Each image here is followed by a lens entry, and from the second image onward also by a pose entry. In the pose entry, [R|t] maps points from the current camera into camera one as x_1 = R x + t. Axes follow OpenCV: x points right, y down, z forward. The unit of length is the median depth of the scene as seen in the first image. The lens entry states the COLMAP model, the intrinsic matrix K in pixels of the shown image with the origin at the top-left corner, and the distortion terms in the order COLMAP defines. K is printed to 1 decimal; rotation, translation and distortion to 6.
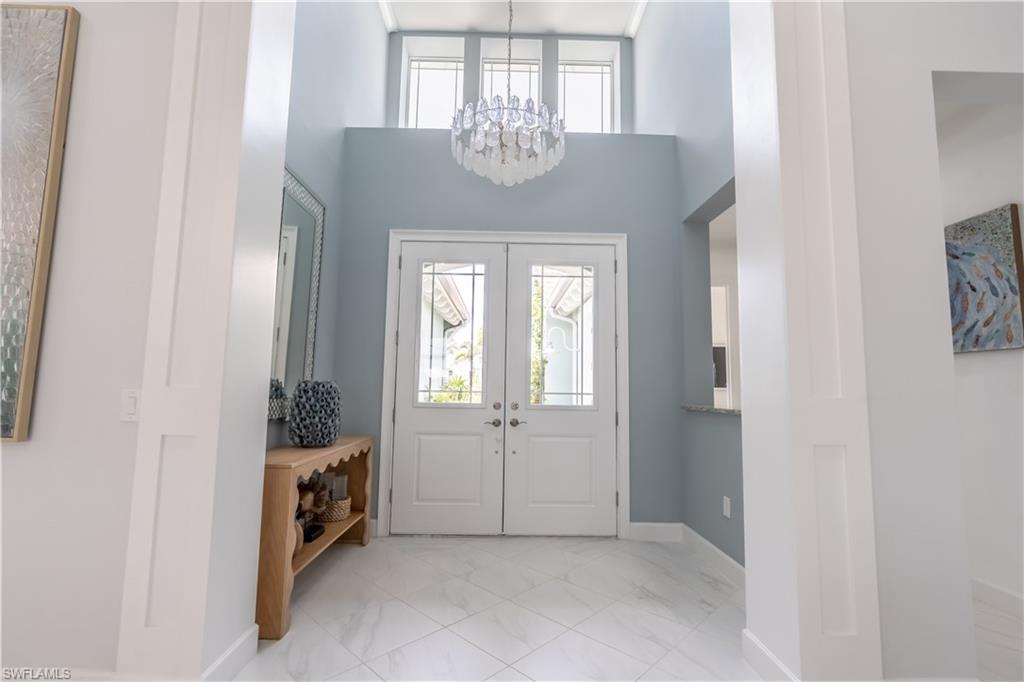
lens RADIAL K [[468.5, 0, 501.8], [0, 468.5, 338.7], [0, 0, 1]] dist [-0.003096, -0.000164]
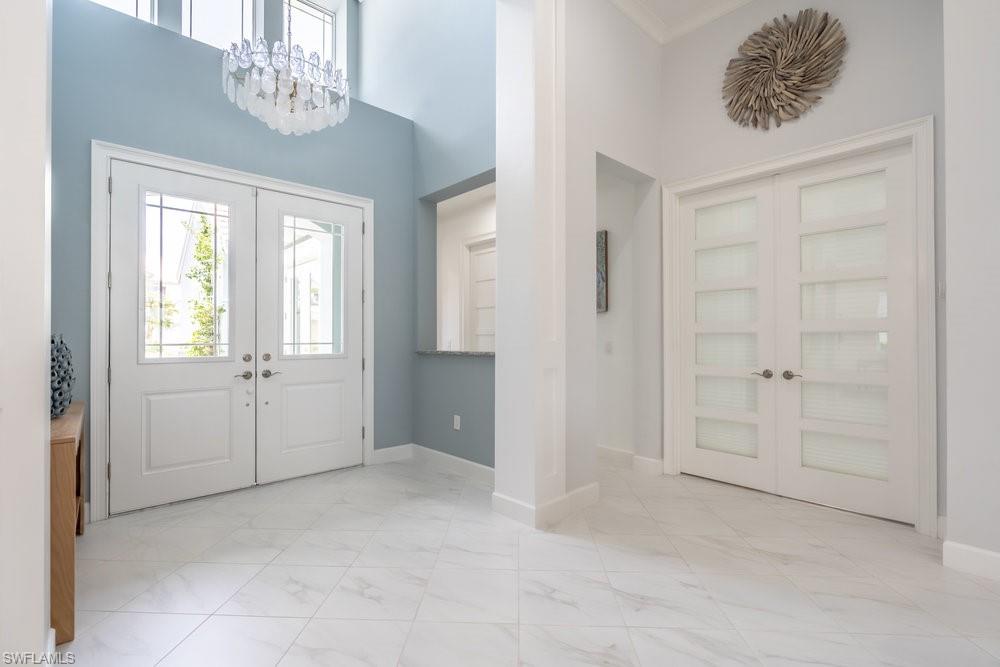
lens RADIAL K [[461.8, 0, 500.0], [0, 461.8, 333.5], [0, 0, 1]] dist [-0.001315, 0.000436]
pose [[0.743951, -0.011938, 0.668127, -0.265538], [-0.053661, 0.995544, 0.077539, -0.009061], [-0.666076, -0.093538, 0.739996, -0.048263]]
